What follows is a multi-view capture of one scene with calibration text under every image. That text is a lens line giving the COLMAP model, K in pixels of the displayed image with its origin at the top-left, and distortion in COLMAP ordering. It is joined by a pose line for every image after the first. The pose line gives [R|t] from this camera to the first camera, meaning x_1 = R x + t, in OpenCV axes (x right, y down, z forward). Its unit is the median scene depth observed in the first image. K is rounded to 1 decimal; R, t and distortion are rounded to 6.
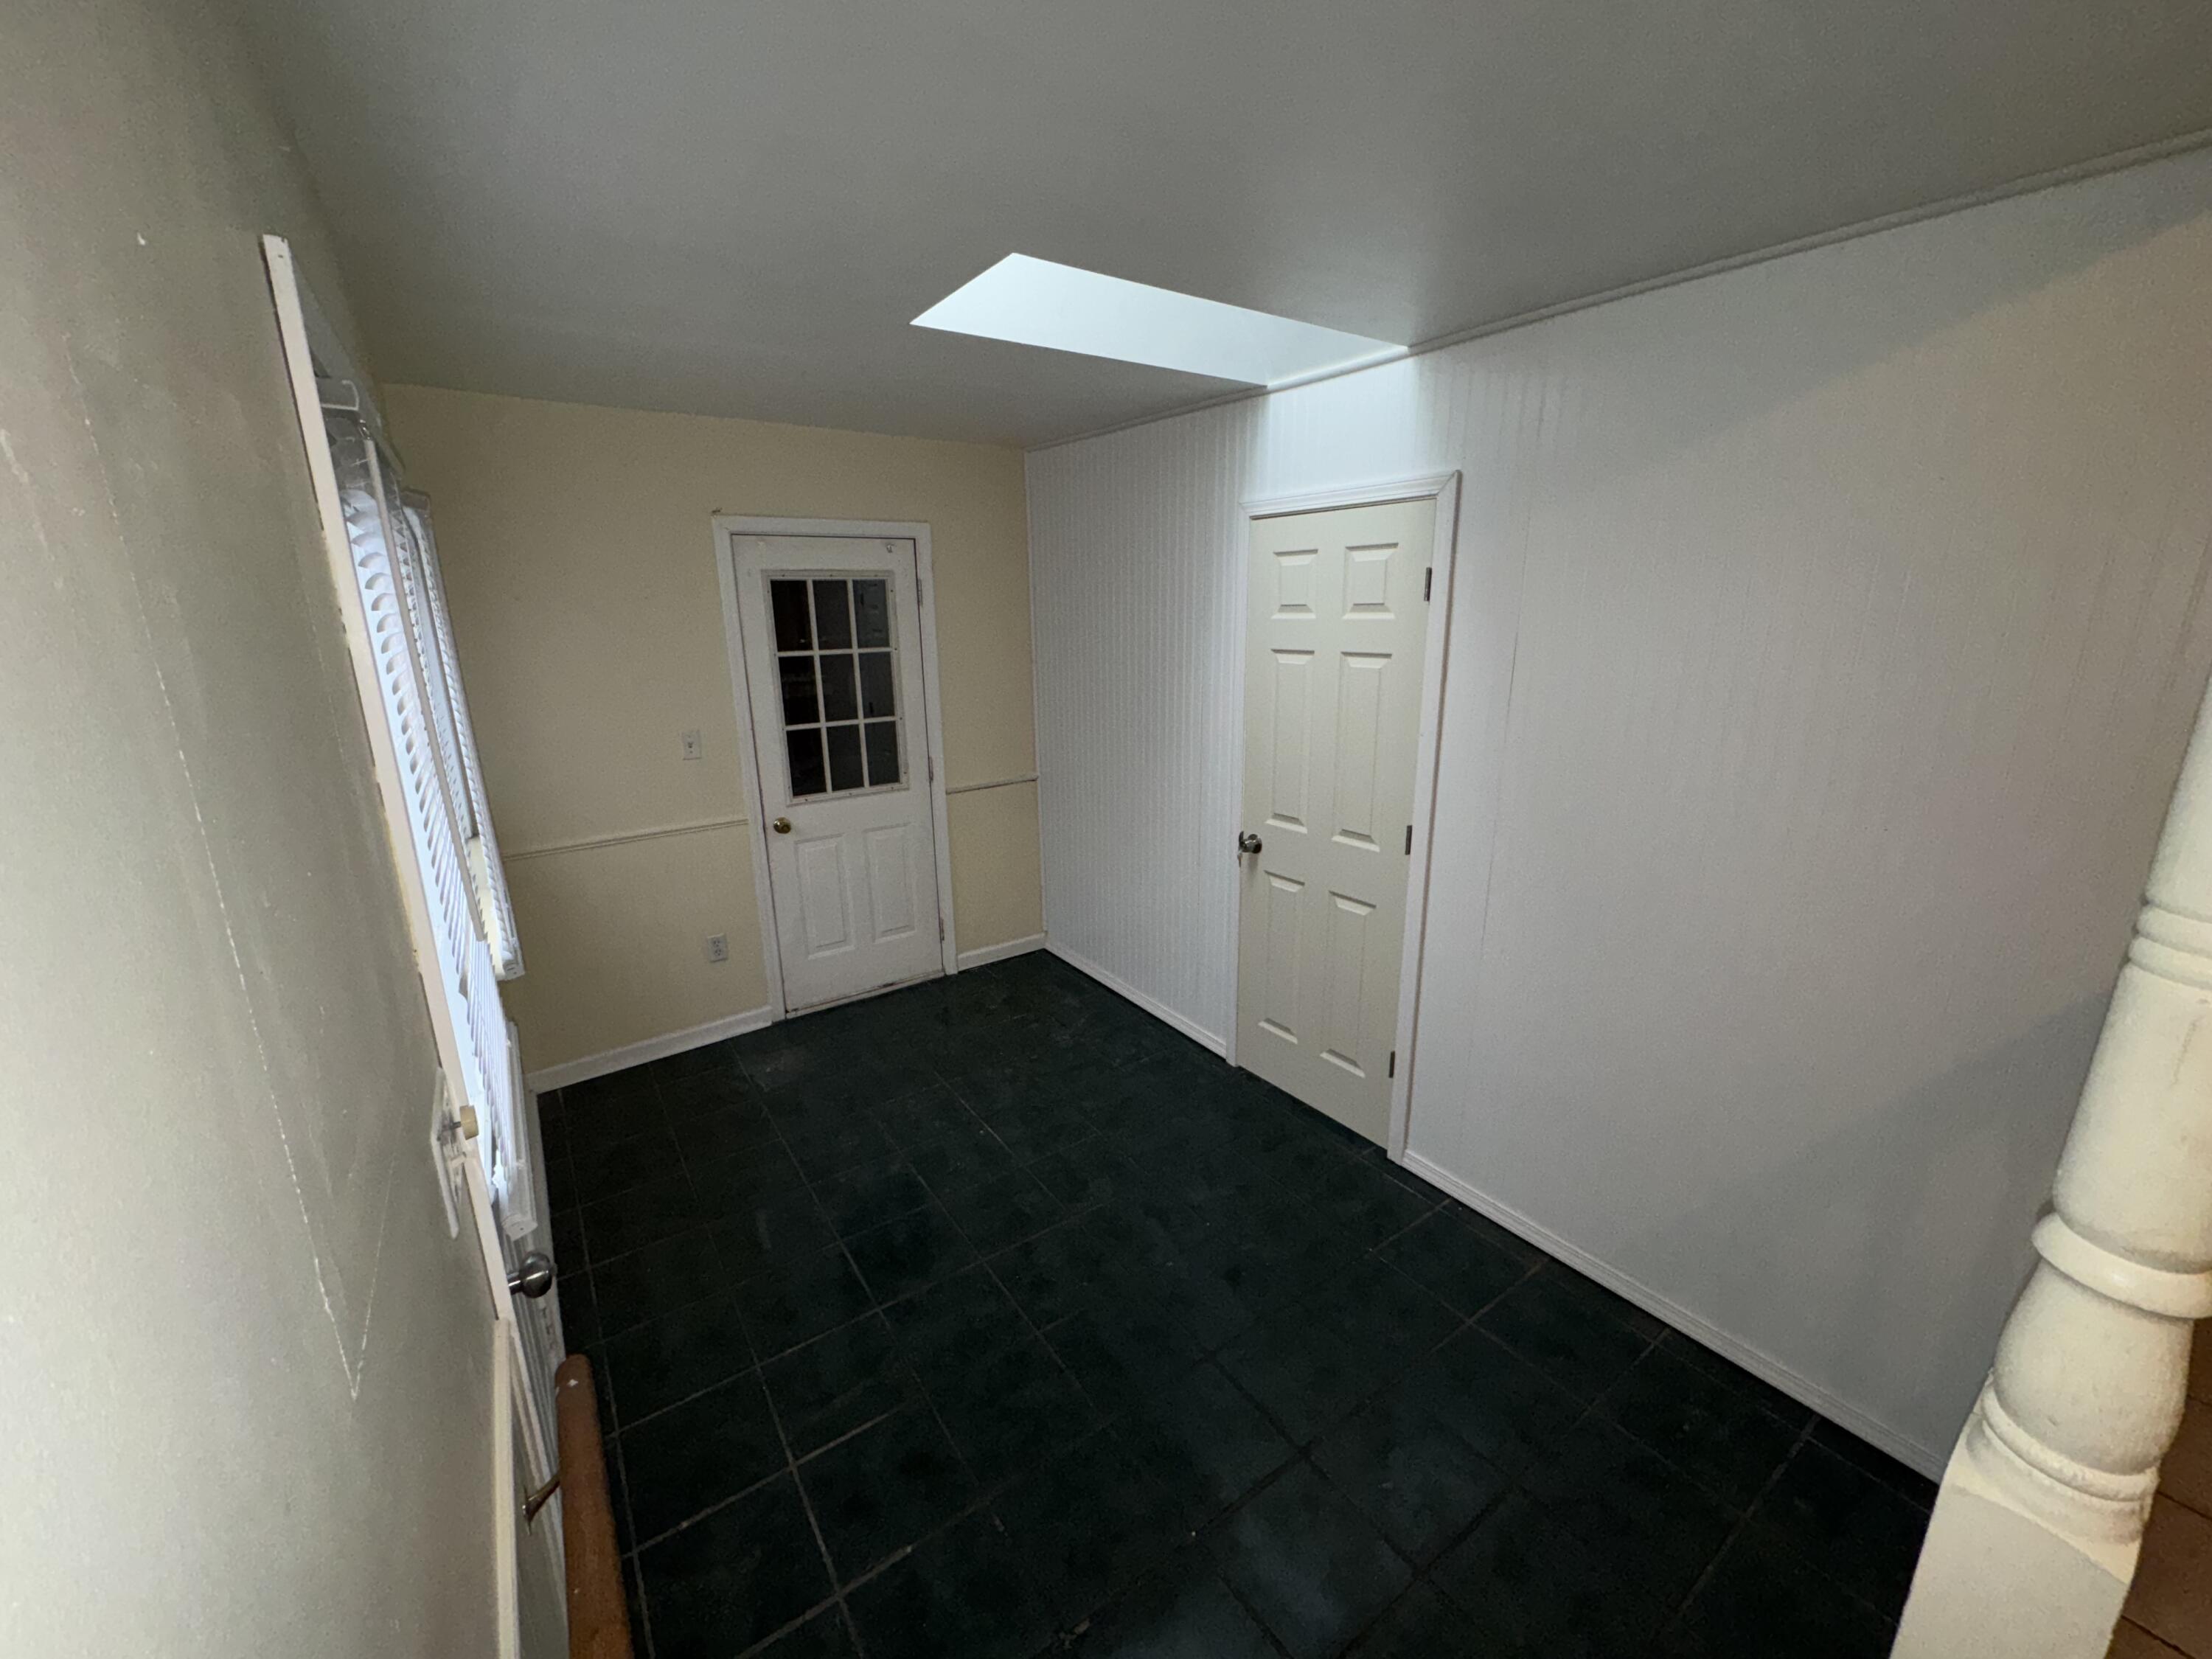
lens RADIAL K [[876.5, 0, 1101.5], [0, 876.5, 827.5], [0, 0, 1]] dist [0.001724, -0.000295]
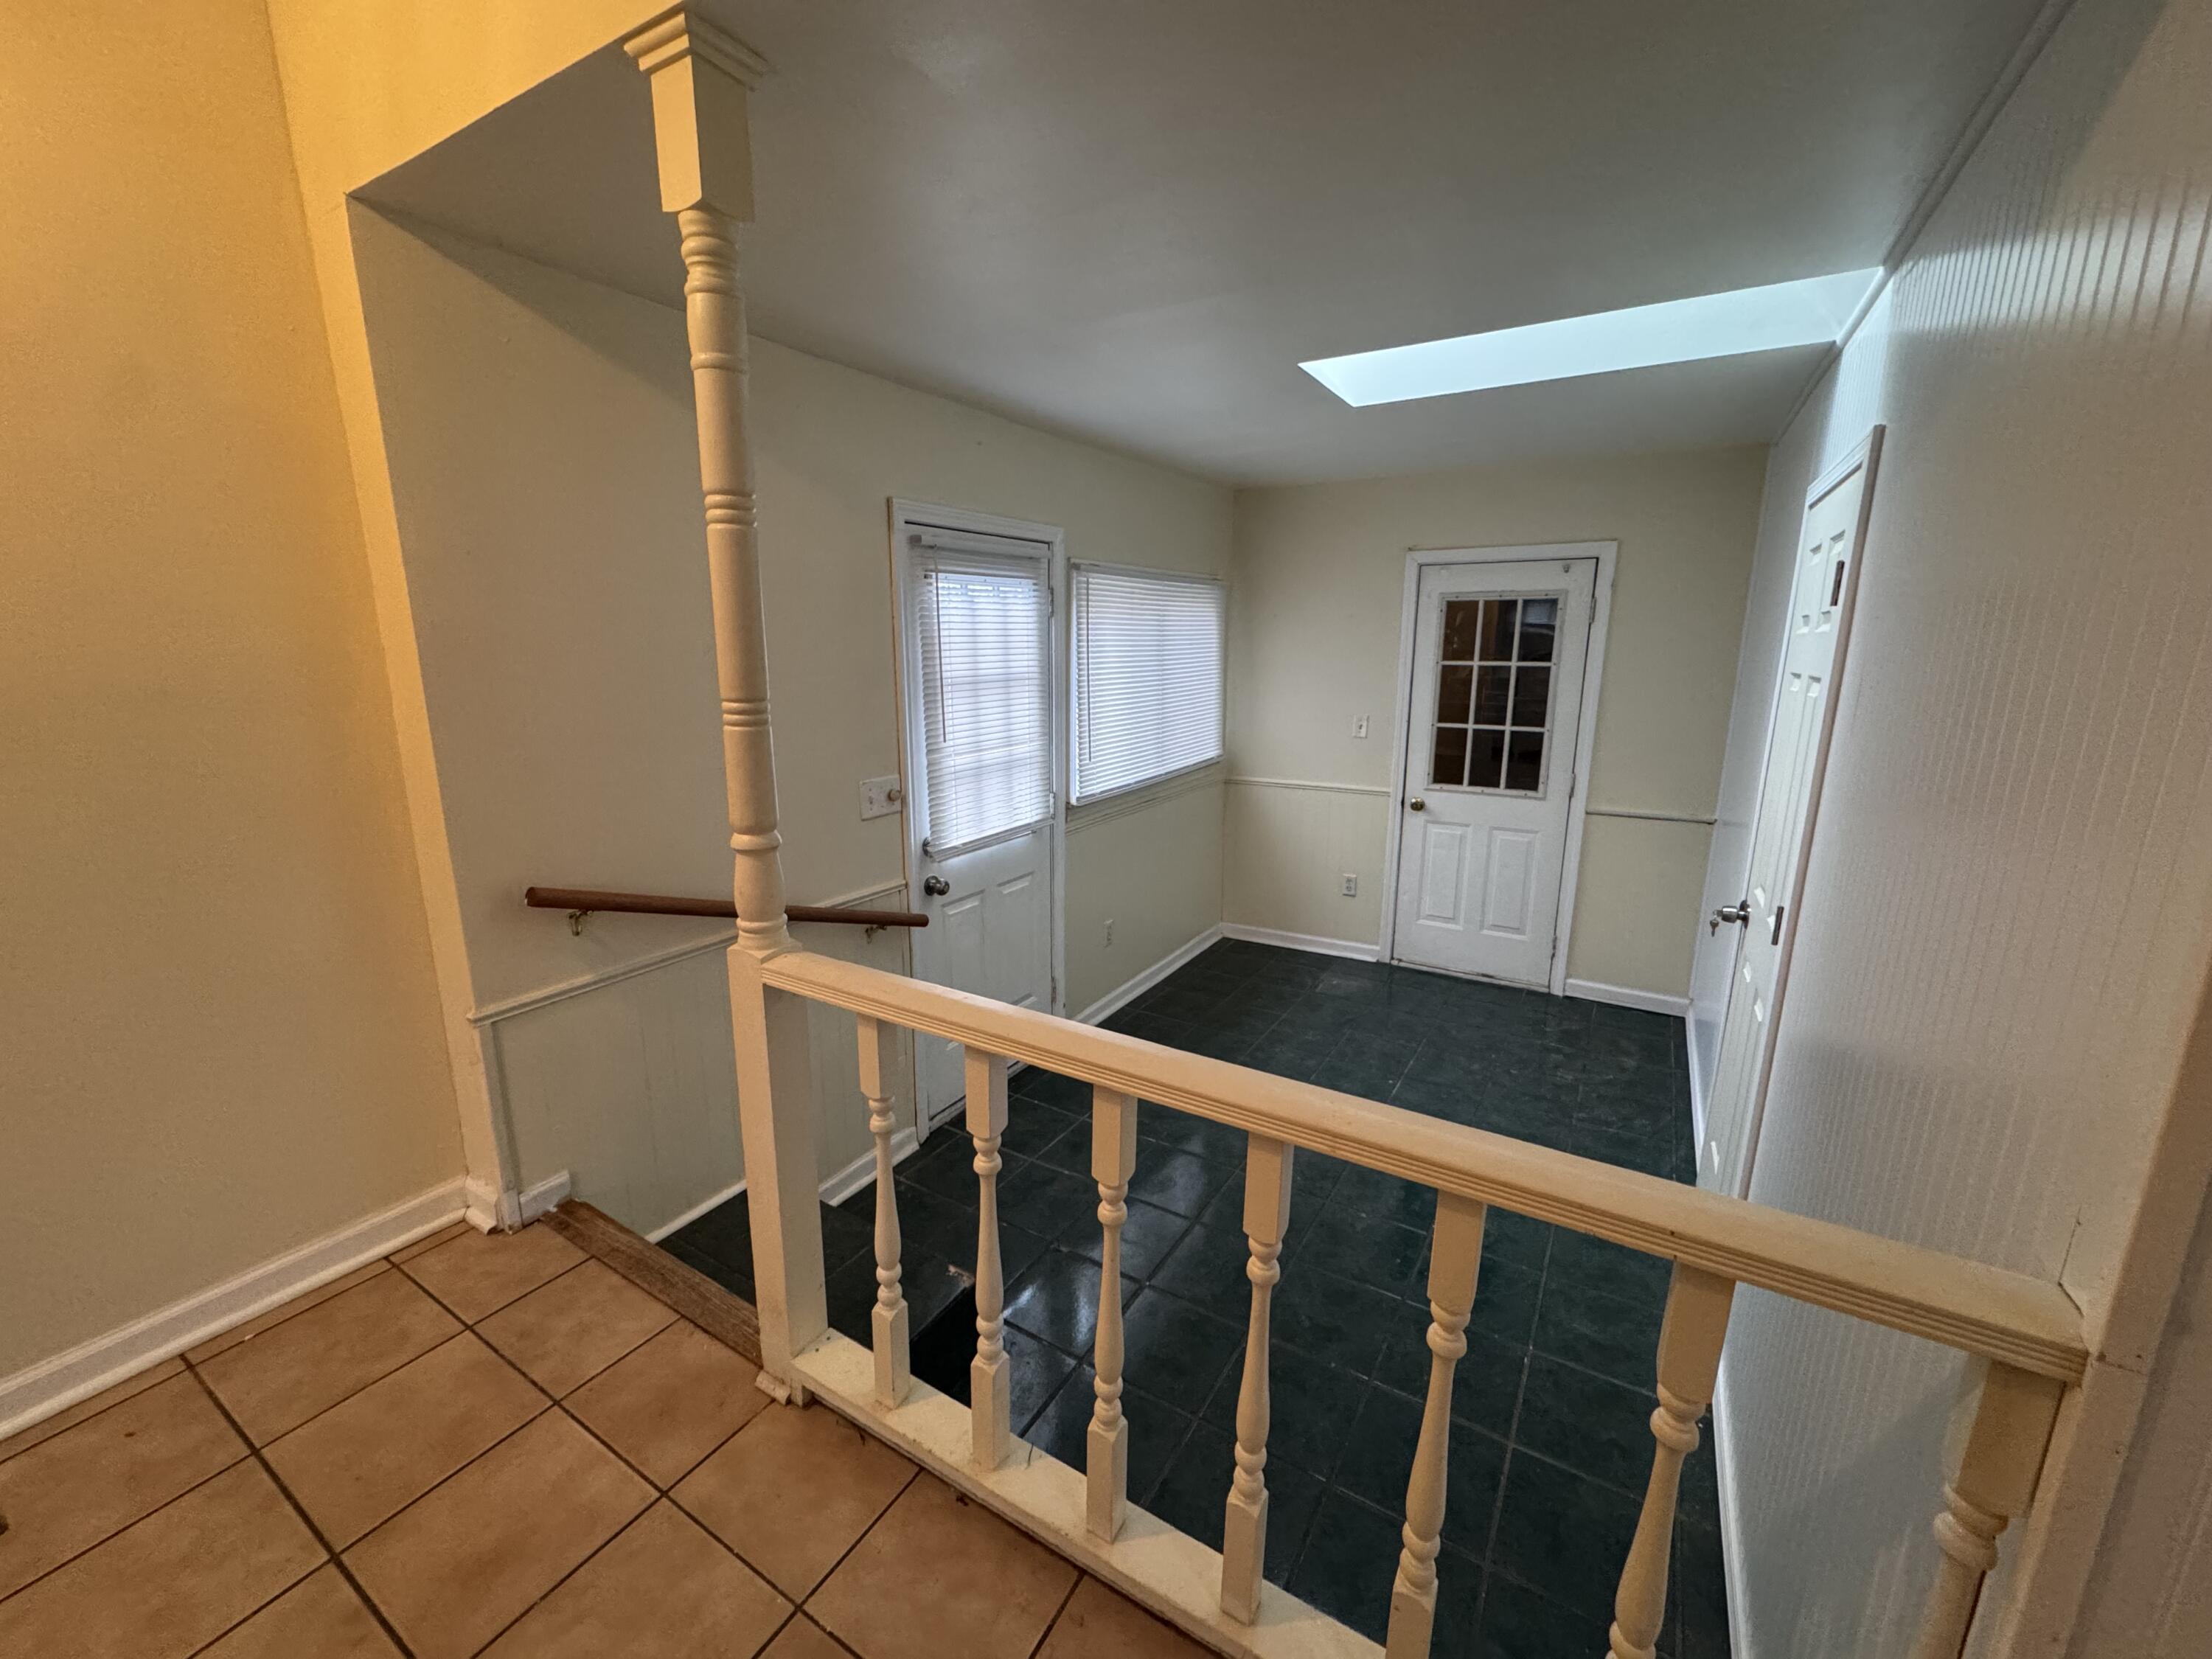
lens RADIAL K [[876.5, 0, 1105.6], [0, 876.5, 833.4], [0, 0, 1]] dist [0.001724, -0.000295]
pose [[0.395291, 0.211709, -0.893826, 0.552432], [-0.236542, 0.963721, 0.123654, -0.011722], [0.887577, 0.162548, 0.431028, 0.107623]]
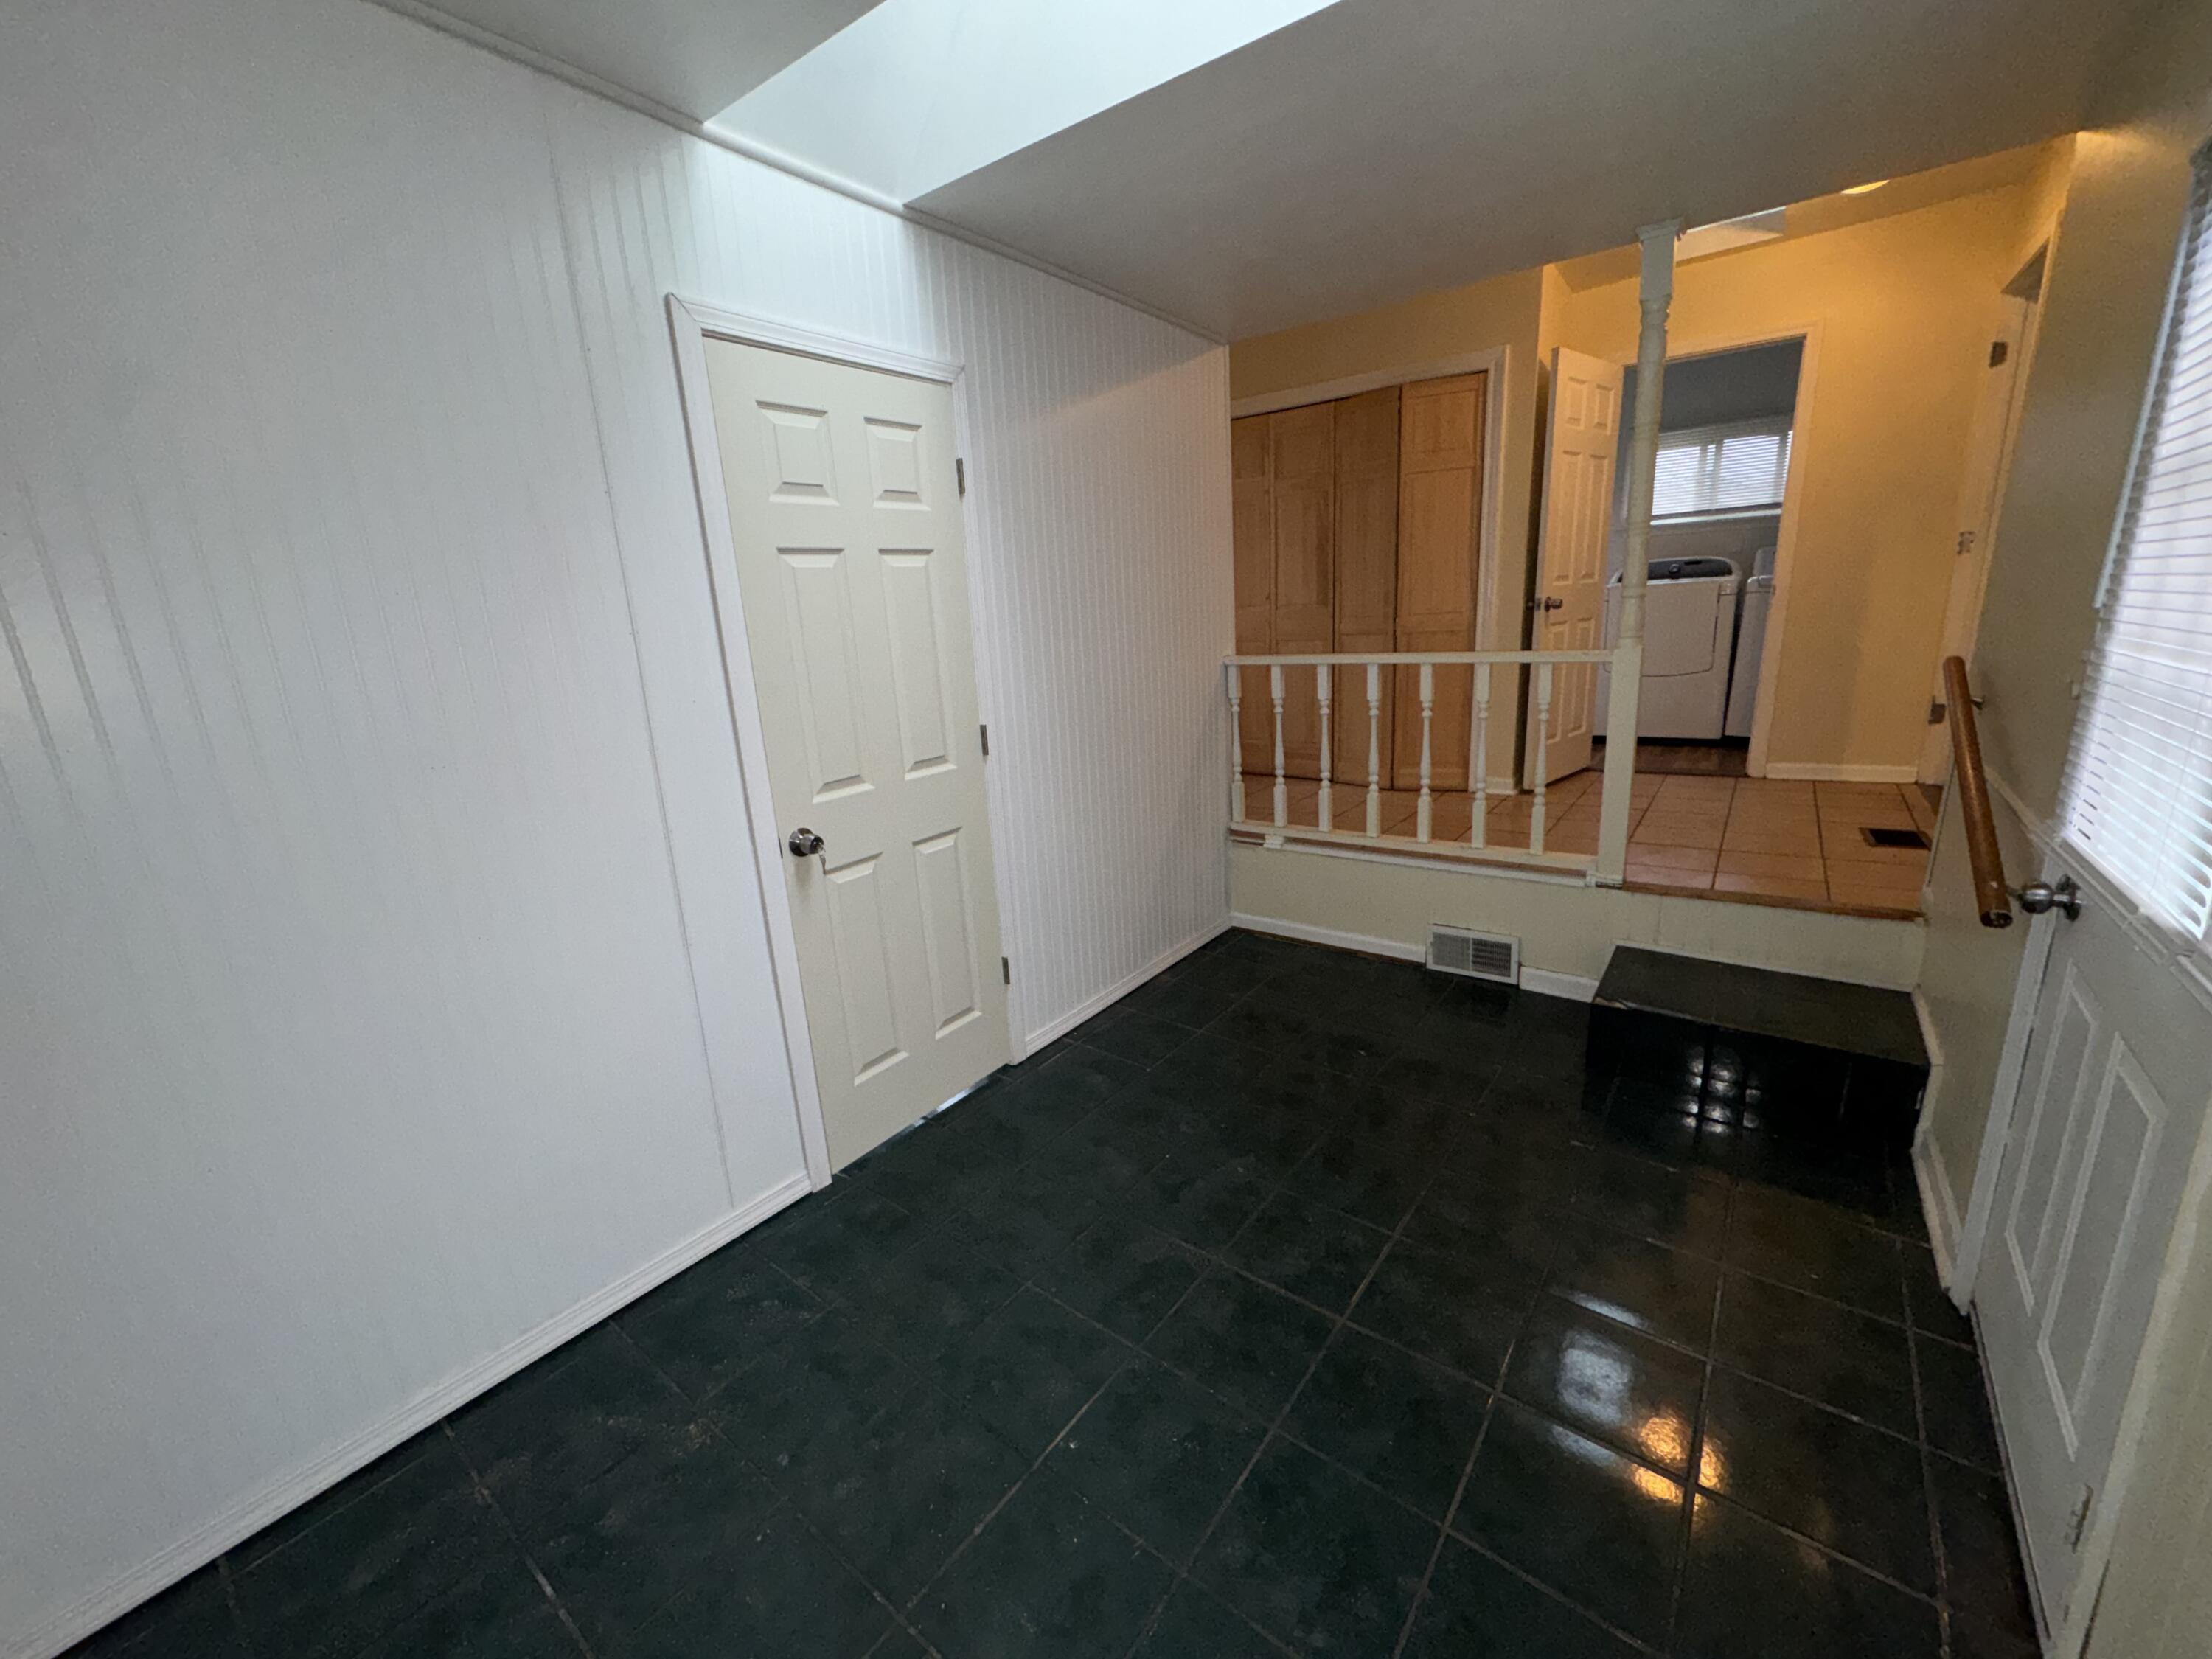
lens RADIAL K [[876.5, 0, 1111.5], [0, 876.5, 820.7], [0, 0, 1]] dist [0.001724, -0.000295]
pose [[-0.301963, -0.206807, 0.930617, -0.452081], [0.289294, 0.910275, 0.296156, -0.110130], [-0.908365, 0.358651, -0.215042, 0.792144]]
